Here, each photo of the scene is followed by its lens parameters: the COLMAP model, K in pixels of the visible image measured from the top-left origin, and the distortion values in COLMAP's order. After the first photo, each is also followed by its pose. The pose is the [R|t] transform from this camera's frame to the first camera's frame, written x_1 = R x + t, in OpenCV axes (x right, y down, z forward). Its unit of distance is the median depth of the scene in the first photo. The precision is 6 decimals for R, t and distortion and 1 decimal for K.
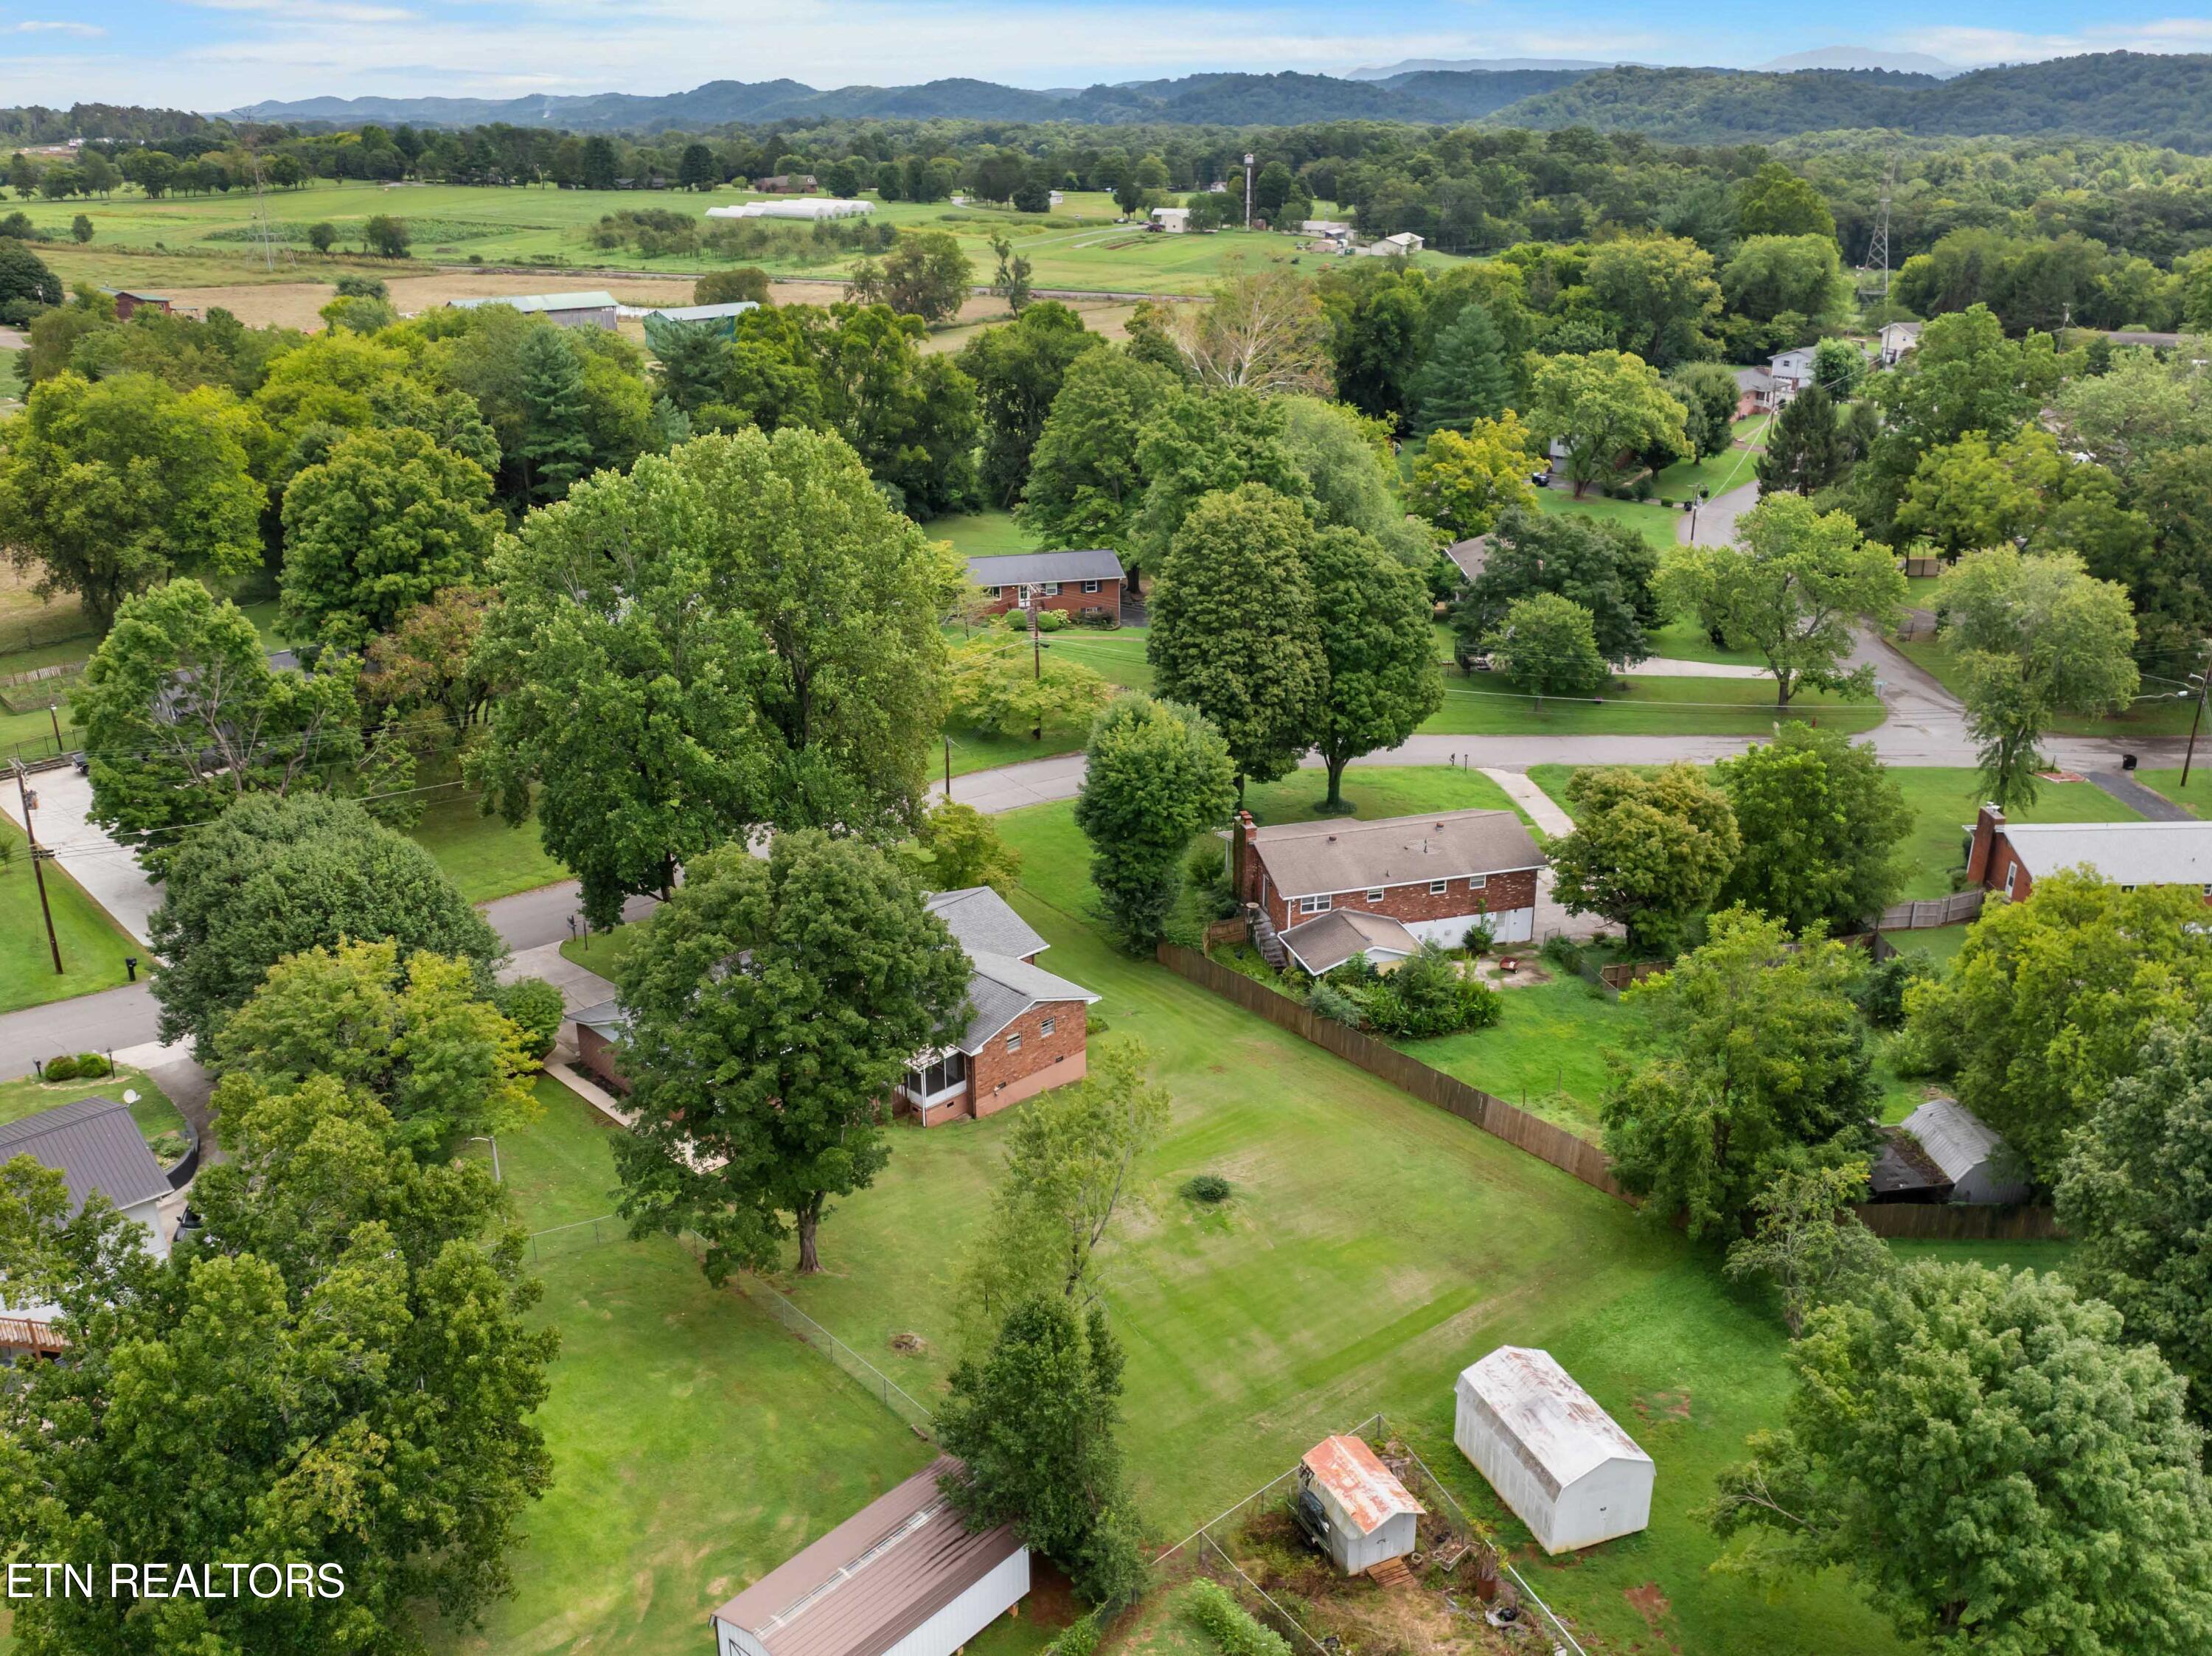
lens RADIAL K [[1817.1, 0, 1106.0], [0, 1817.1, 828.0], [0, 0, 1]] dist [-0.035789, -0.006711]
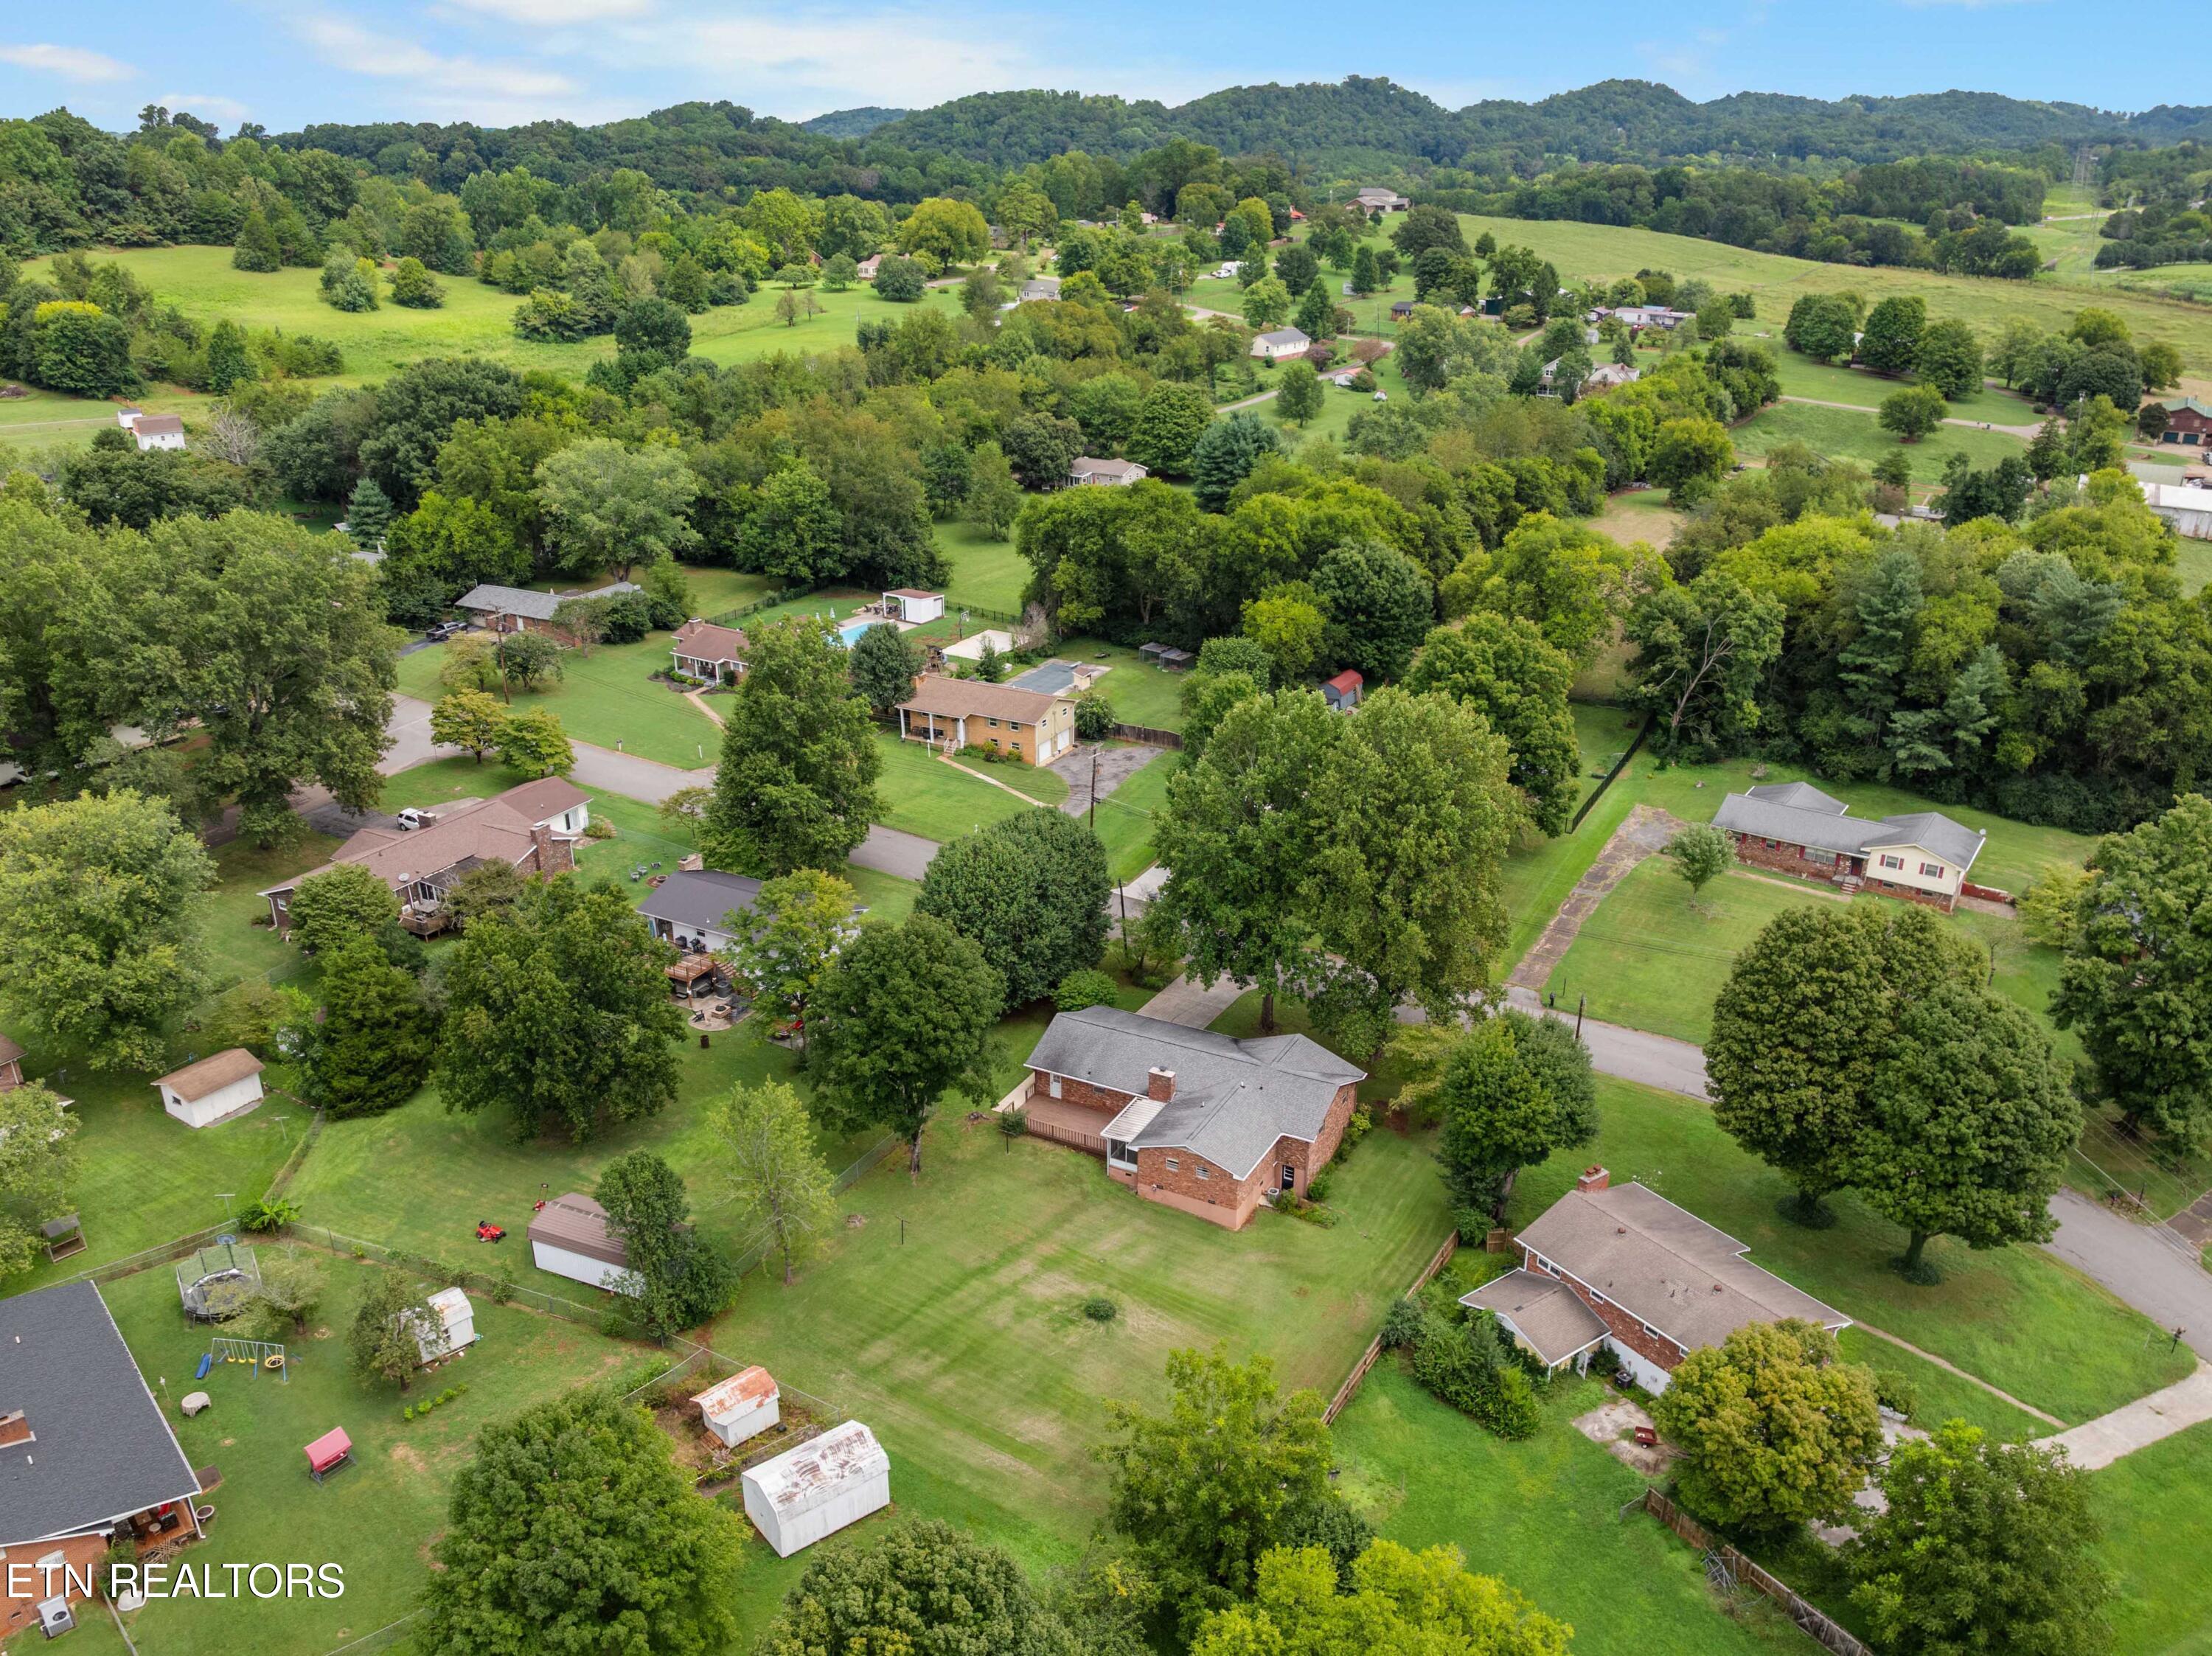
lens RADIAL K [[1727.8, 0, 1148.0], [0, 1727.8, 865.0], [0, 0, 1]] dist [-0.038534, 0.001488]
pose [[0.330542, 0.374523, -0.866299, 0.580232], [-0.353986, 0.900081, 0.254063, -0.240533], [0.874892, 0.222679, 0.430090, 0.222243]]
